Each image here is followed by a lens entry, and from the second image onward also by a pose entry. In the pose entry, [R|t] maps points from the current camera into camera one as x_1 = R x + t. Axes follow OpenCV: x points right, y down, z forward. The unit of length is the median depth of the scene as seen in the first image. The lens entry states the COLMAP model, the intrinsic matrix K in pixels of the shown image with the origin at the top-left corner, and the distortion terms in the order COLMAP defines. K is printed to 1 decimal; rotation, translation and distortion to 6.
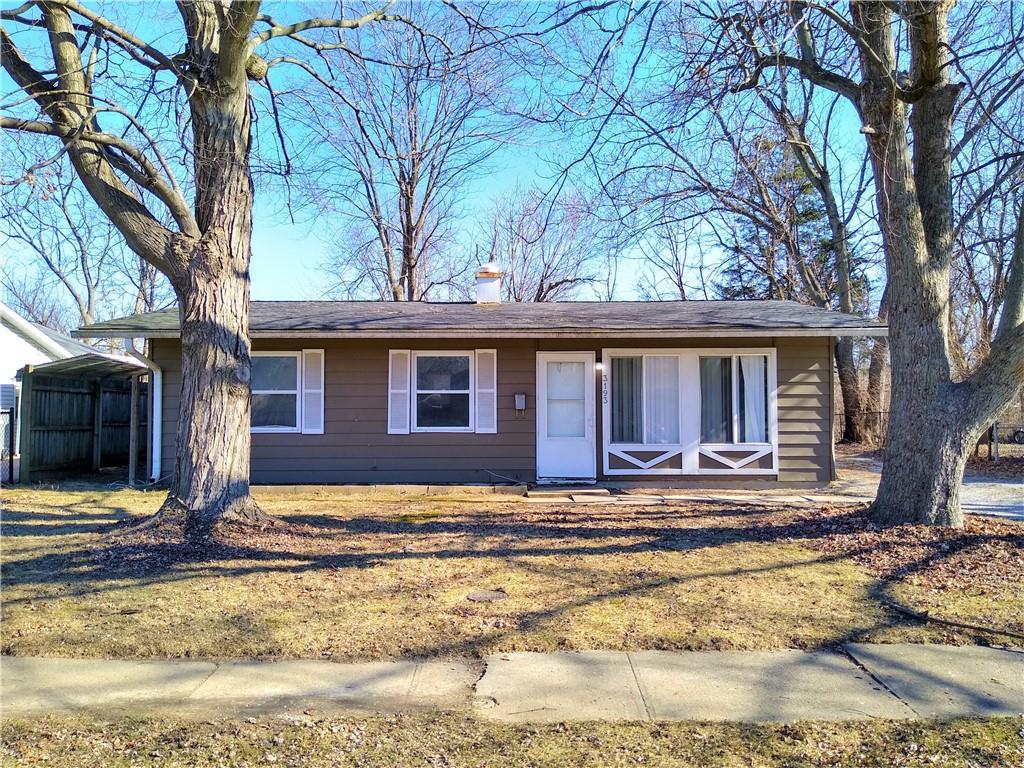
lens RADIAL K [[785.2, 0, 512.0], [0, 785.2, 384.0], [0, 0, 1]] dist [0.079334, -0.120344]
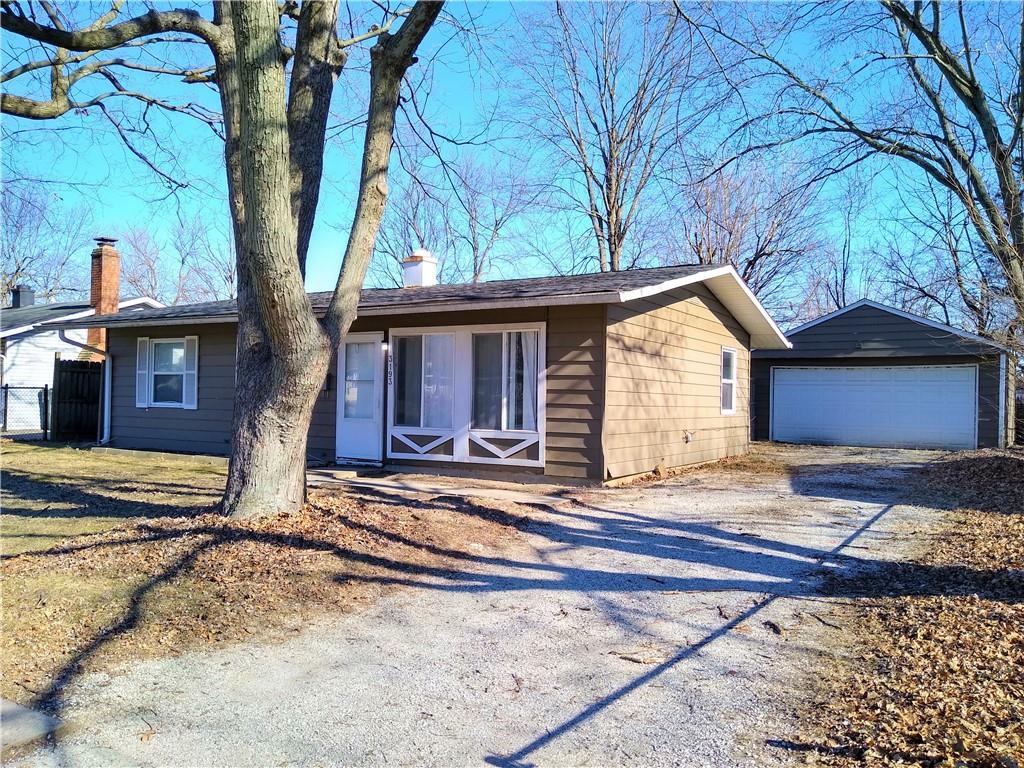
lens RADIAL K [[785.2, 0, 512.0], [0, 785.2, 384.0], [0, 0, 1]] dist [0.079334, -0.120344]
pose [[0.866610, 0.005812, -0.498953, 0.735783], [0.000310, 0.999926, 0.012185, 0.012012], [0.498986, -0.010714, 0.866544, 0.232655]]
